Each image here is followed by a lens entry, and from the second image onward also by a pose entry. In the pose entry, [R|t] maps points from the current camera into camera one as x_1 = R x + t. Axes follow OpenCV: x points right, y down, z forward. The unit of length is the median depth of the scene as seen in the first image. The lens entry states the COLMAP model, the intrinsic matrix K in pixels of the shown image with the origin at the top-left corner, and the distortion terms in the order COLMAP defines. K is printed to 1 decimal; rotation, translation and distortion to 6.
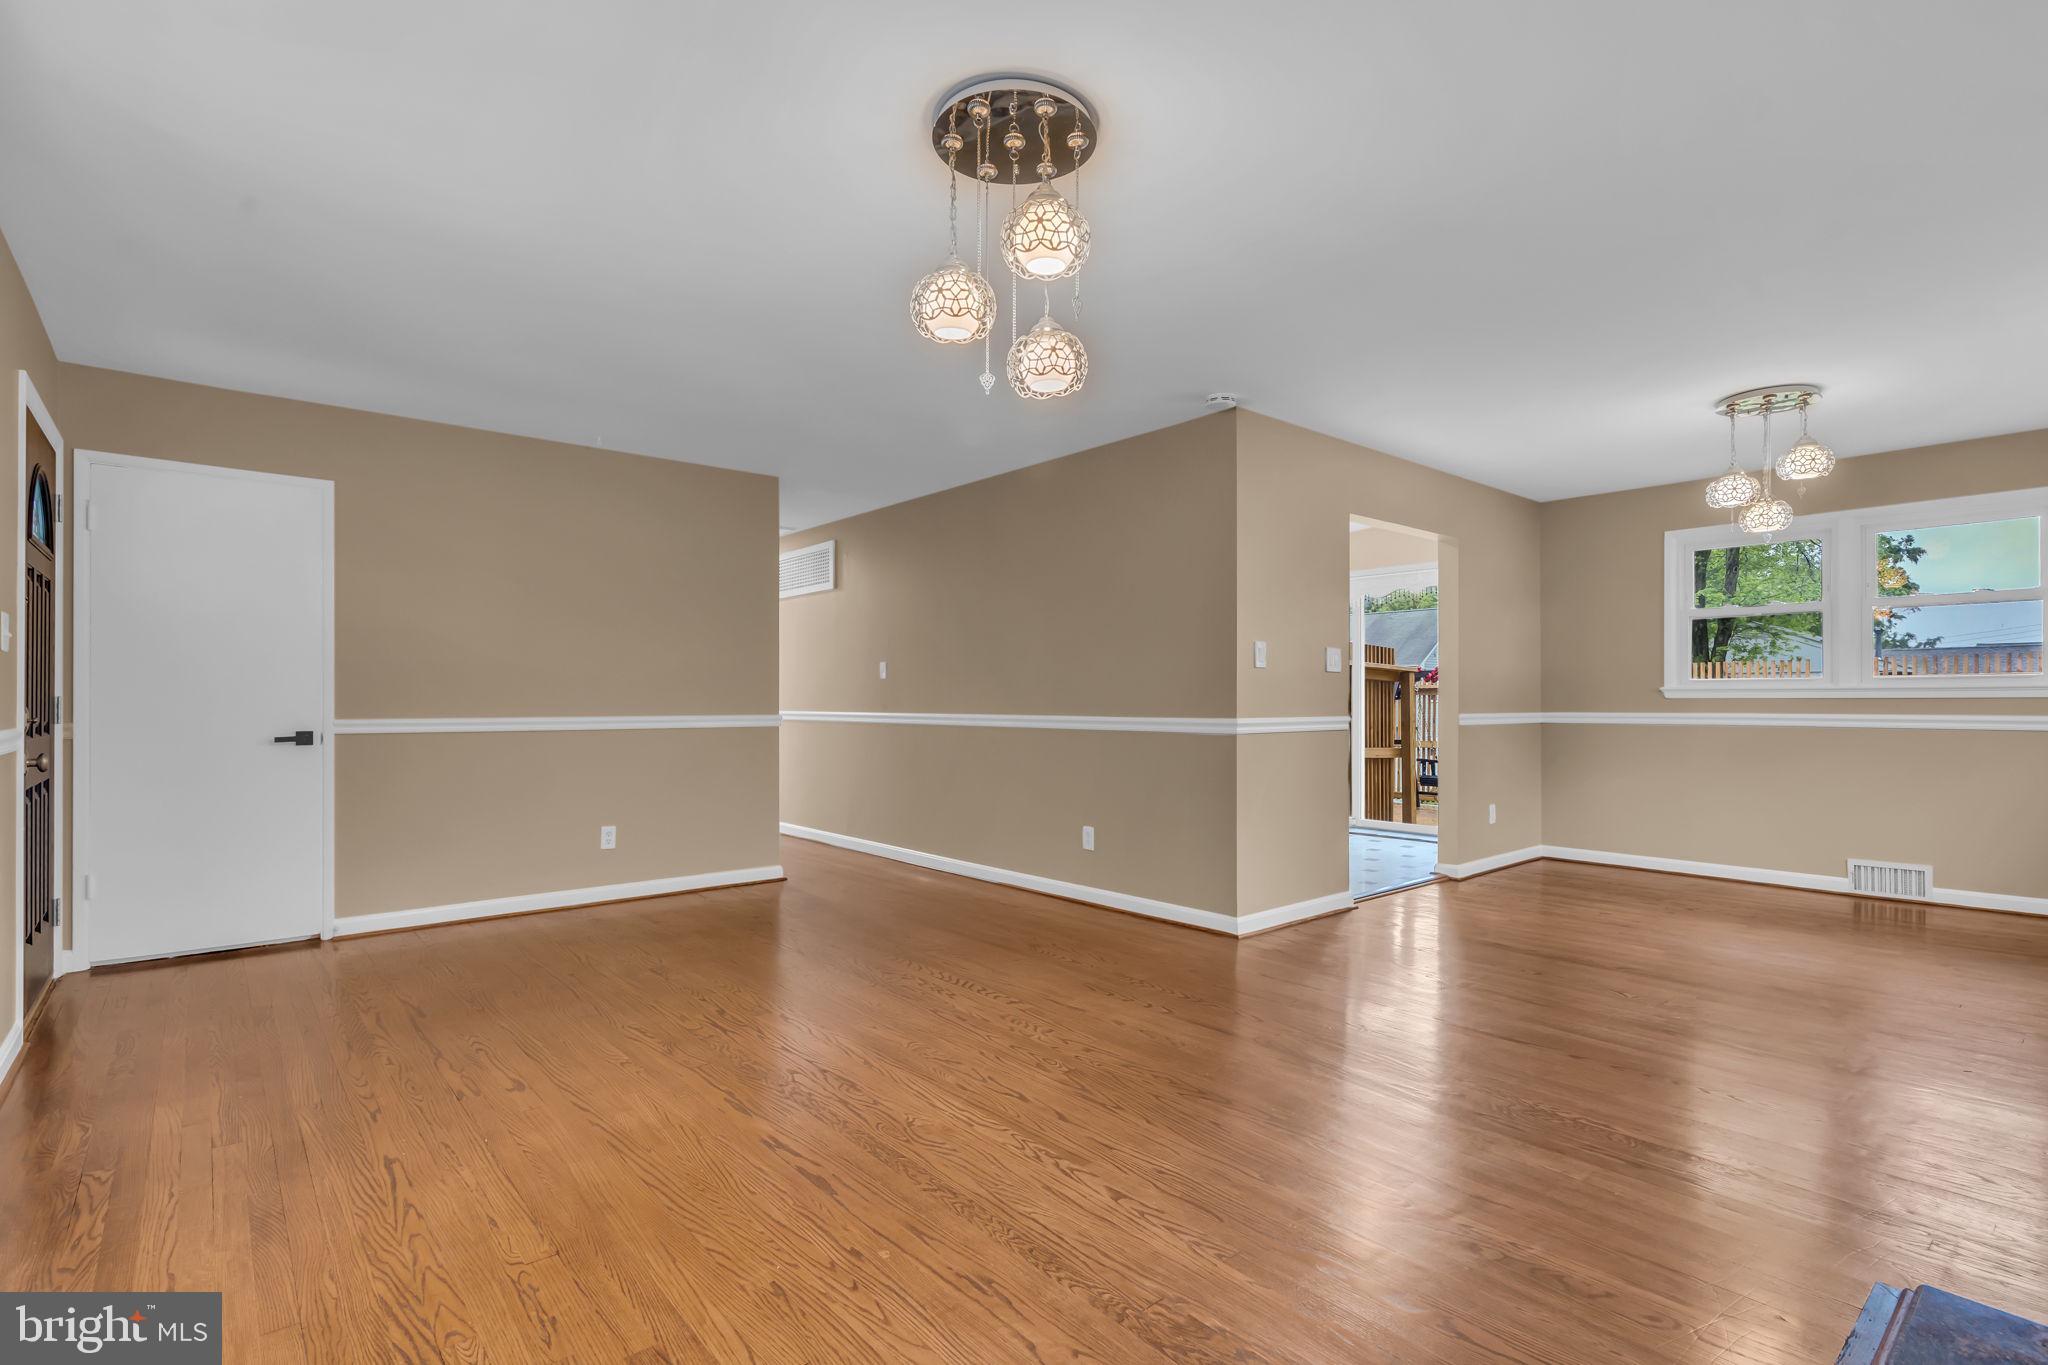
lens RADIAL K [[963.6, 0, 1029.2], [0, 963.6, 702.0], [0, 0, 1]] dist [-0.004972, 0.000290]
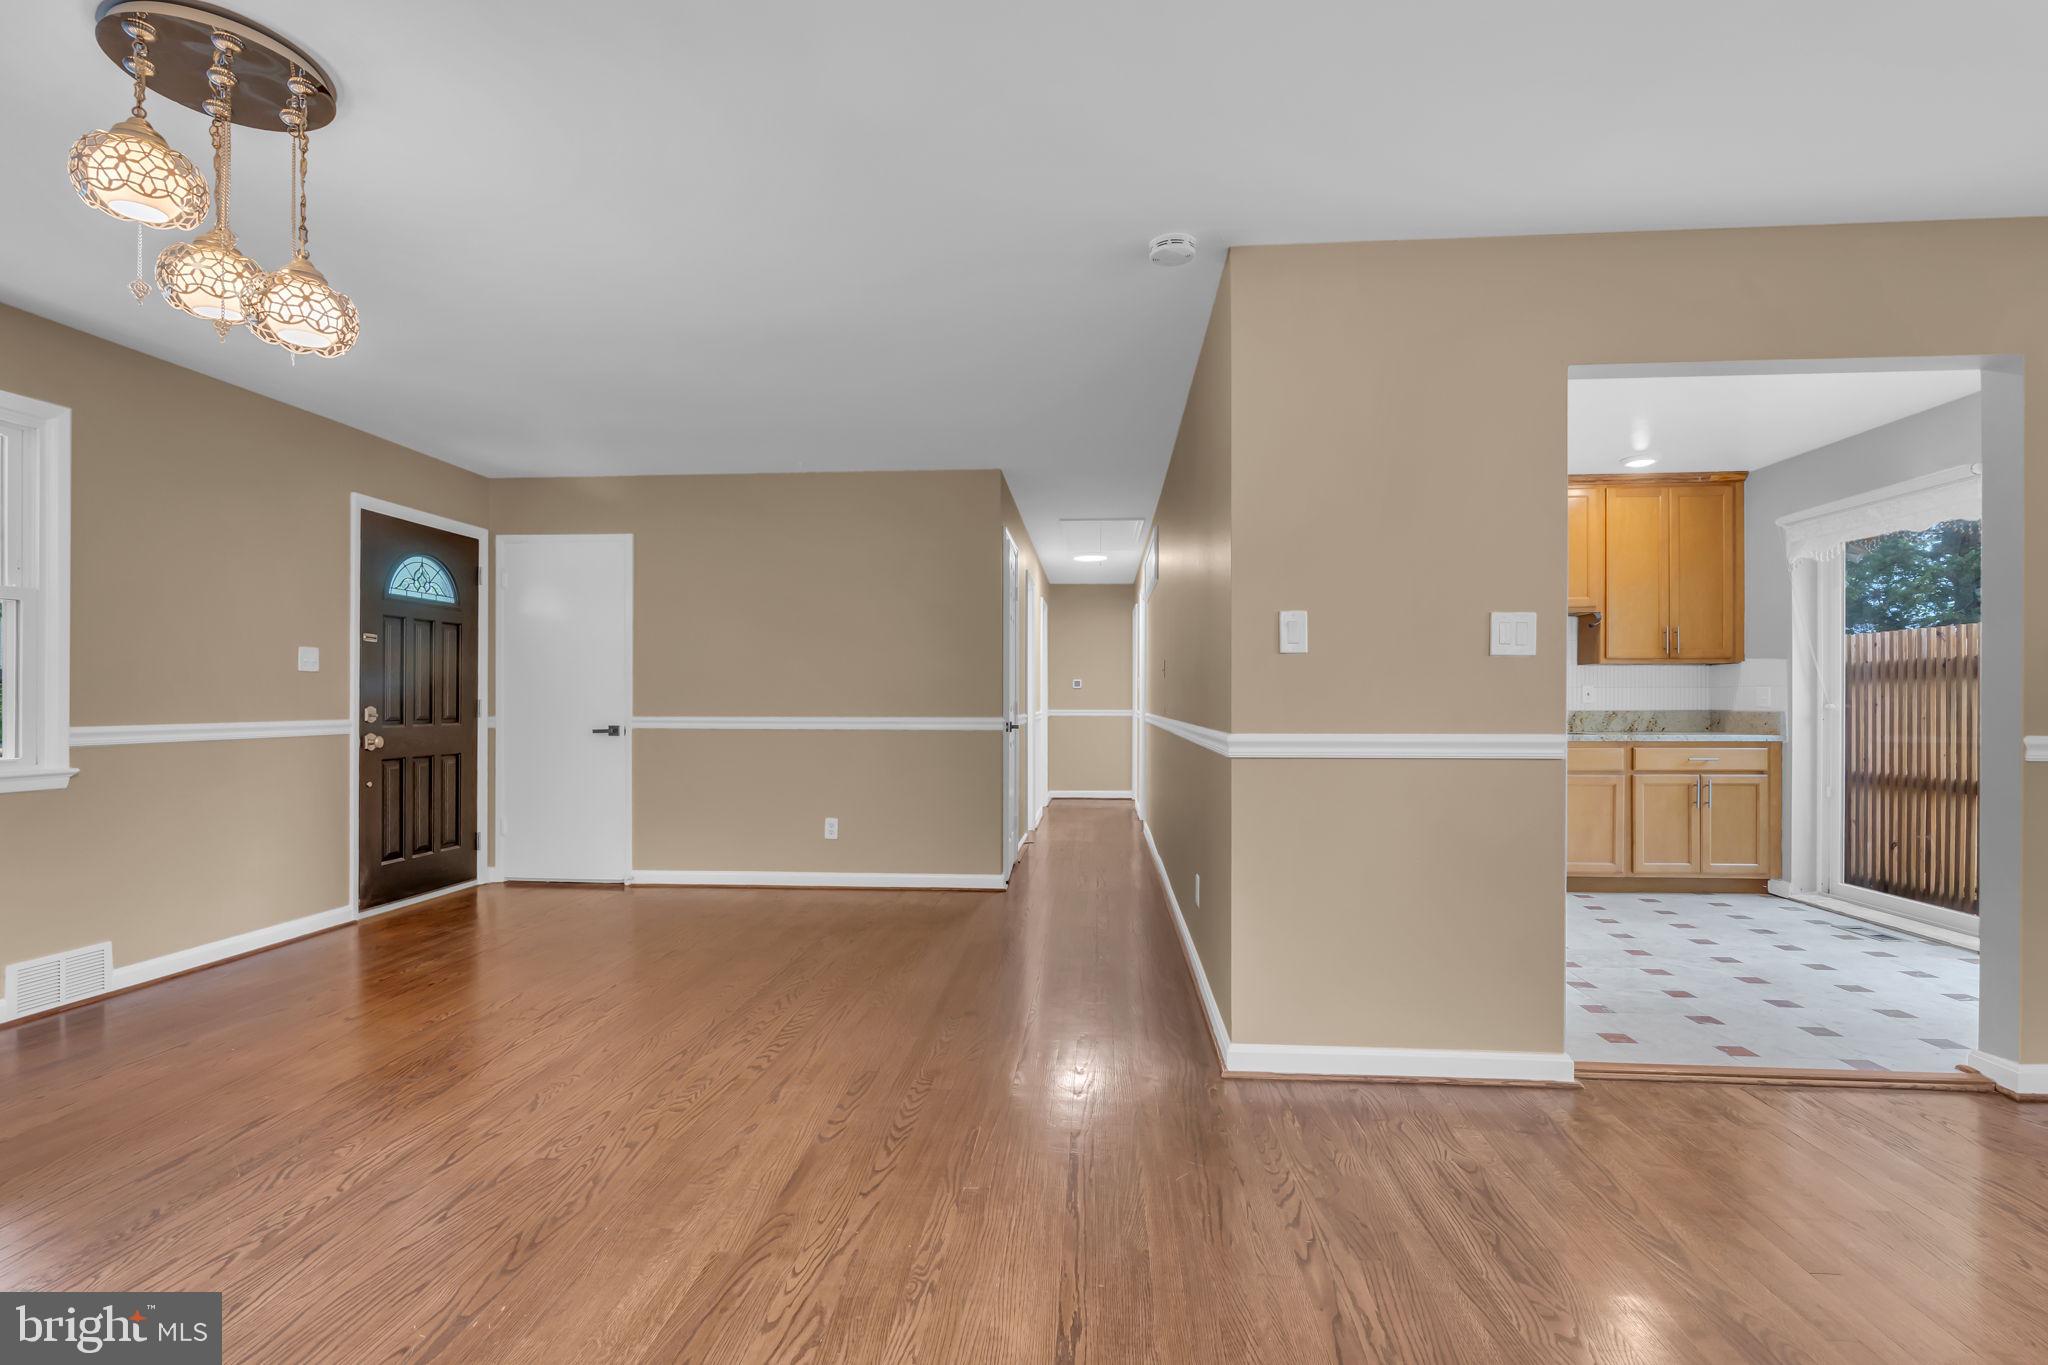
lens RADIAL K [[963.6, 0, 1029.2], [0, 963.6, 702.0], [0, 0, 1]] dist [-0.004972, 0.000290]
pose [[0.708830, 0.001851, -0.705377, 0.590741], [-0.002621, 0.999997, -0.000010, -0.003499], [0.705374, 0.001856, 0.708833, 0.463191]]
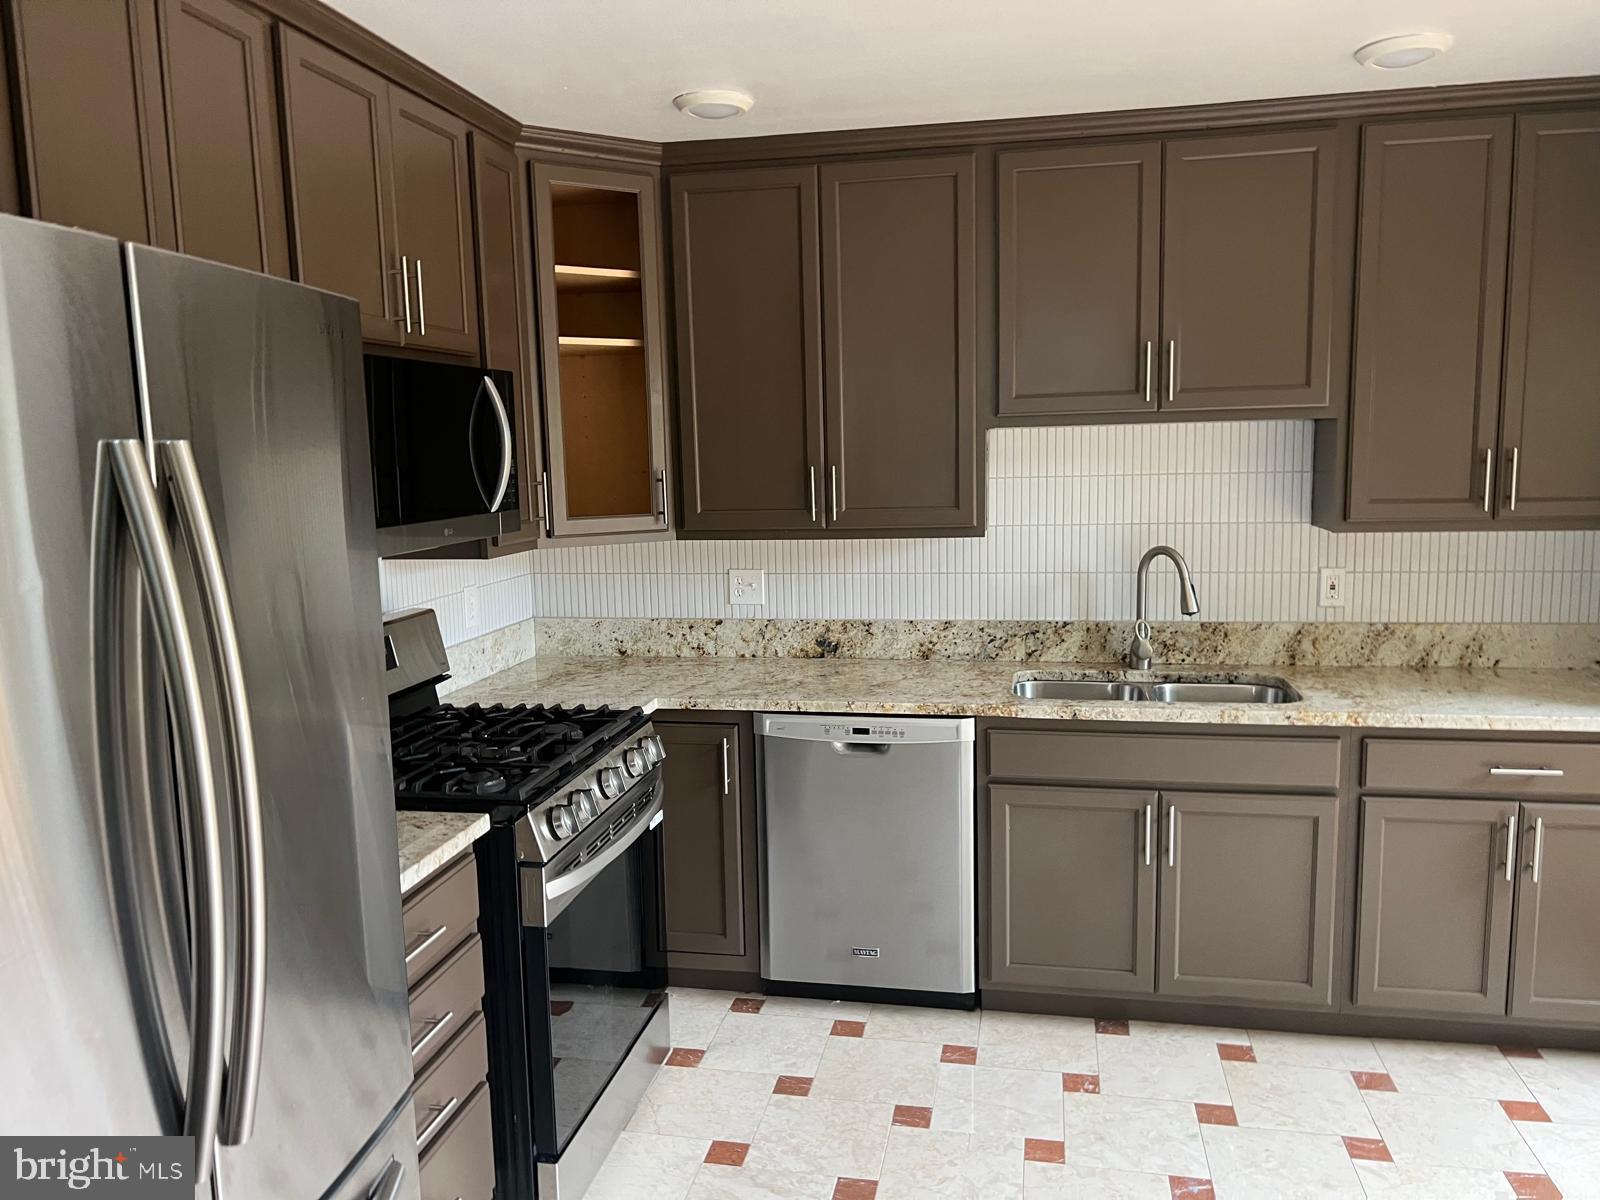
lens RADIAL K [[1172.7, 0, 797.2], [0, 1172.7, 606.1], [0, 0, 1]] dist [0.001183, -0.002727]
pose [[0.610567, 0.091477, -0.786664, 0.590052], [0.022191, 0.990941, 0.132454, -0.118101], [0.791654, -0.098329, 0.603005, 1.246910]]
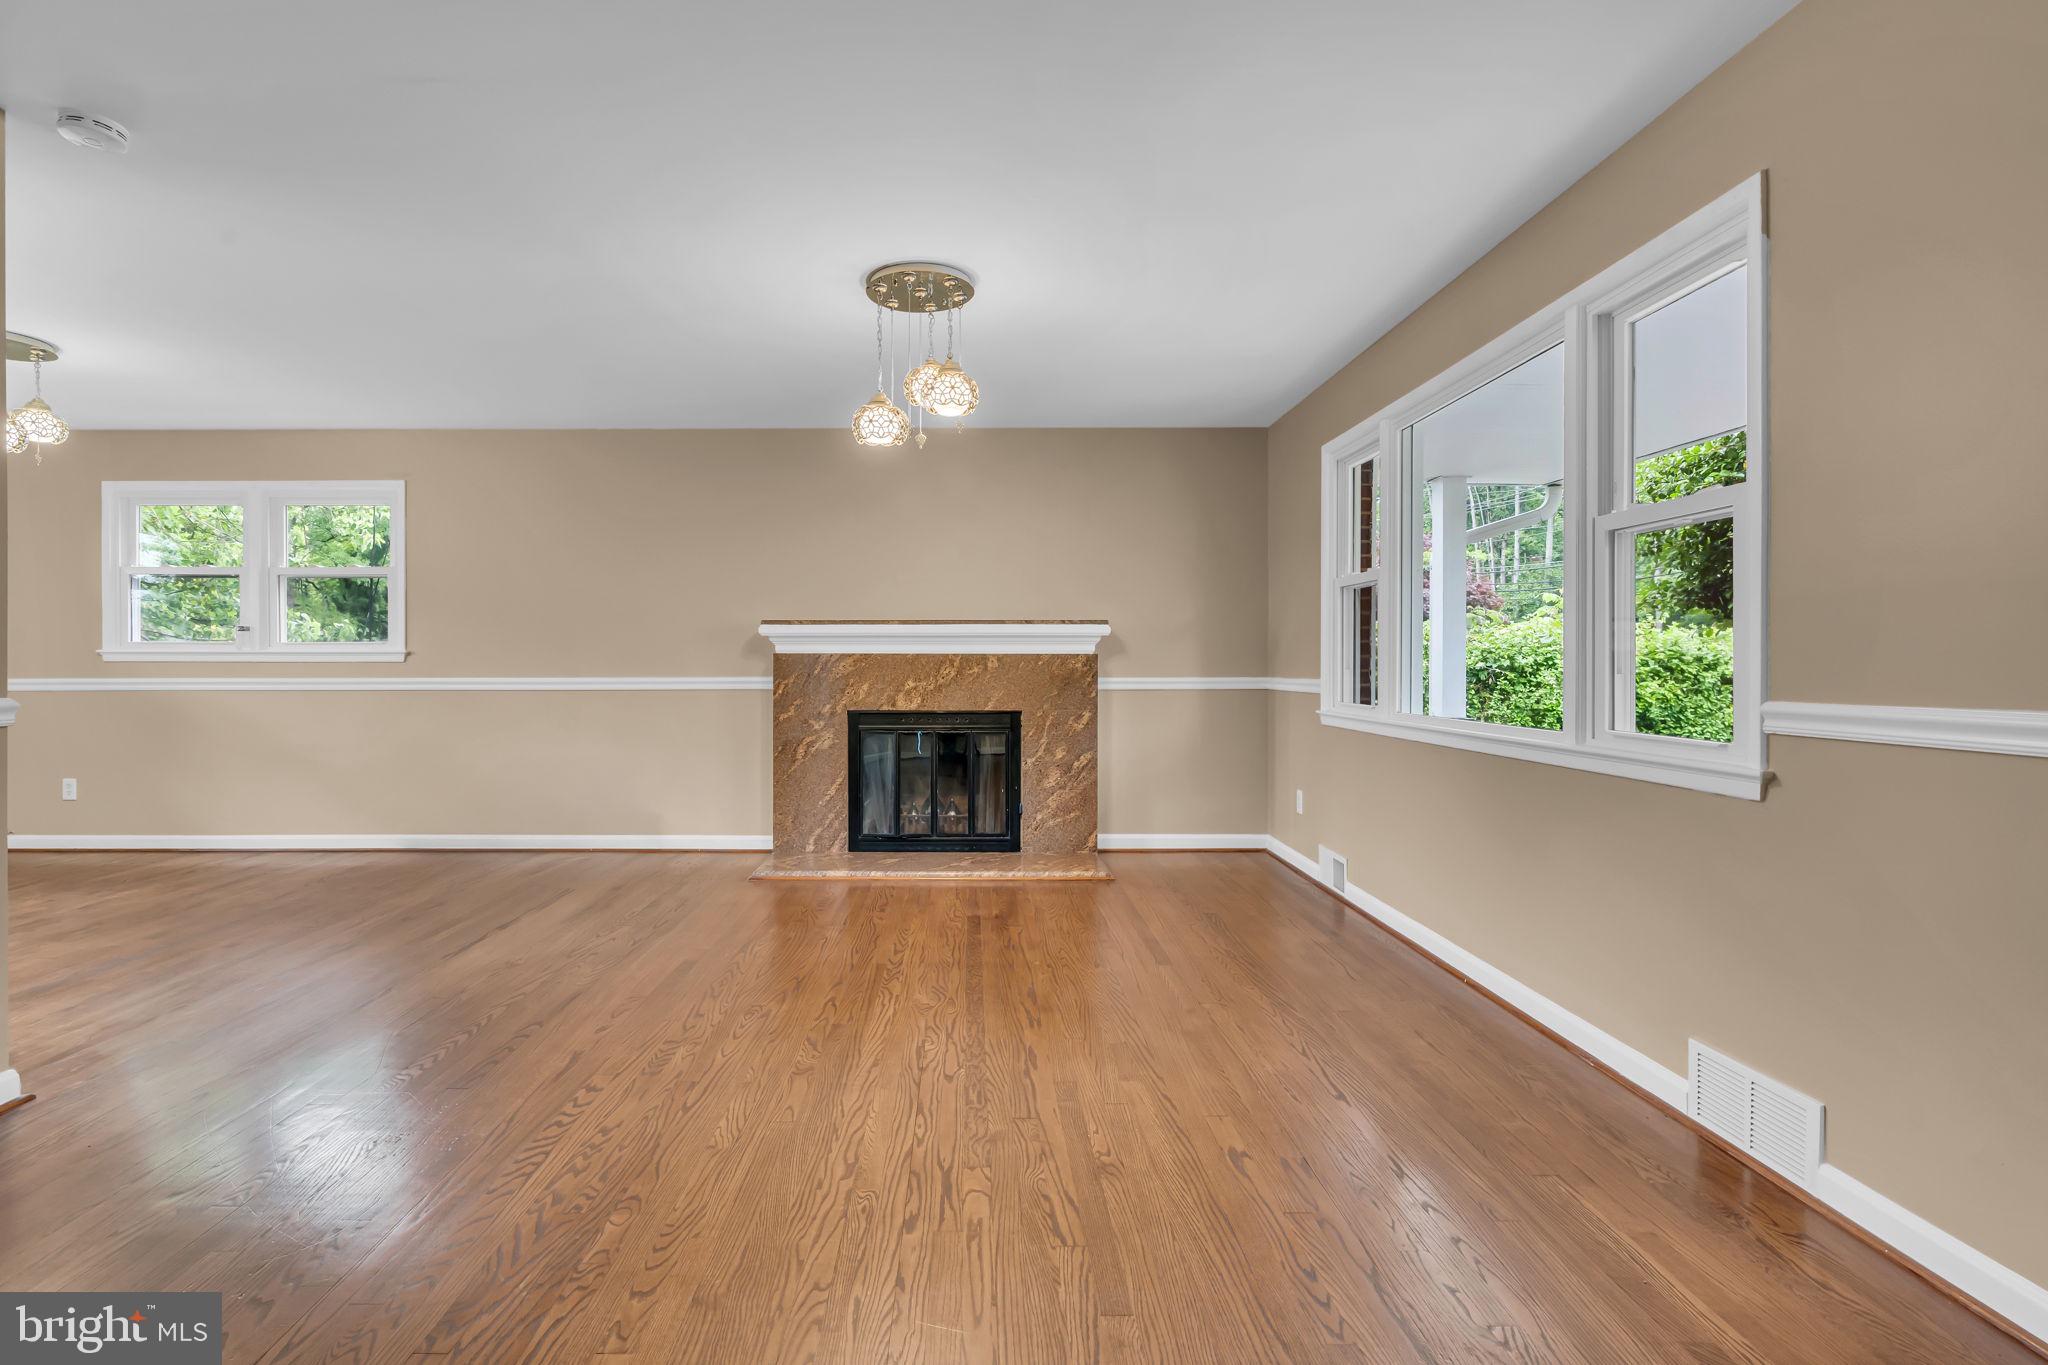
lens RADIAL K [[964.6, 0, 962.2], [0, 964.6, 663.9], [0, 0, 1]] dist [-0.002417, -0.000187]
pose [[-0.753697, 0.001676, 0.657220, -0.550255], [0.002773, 0.999996, 0.000630, 0.000463], [-0.657216, 0.002297, -0.753698, 1.086782]]
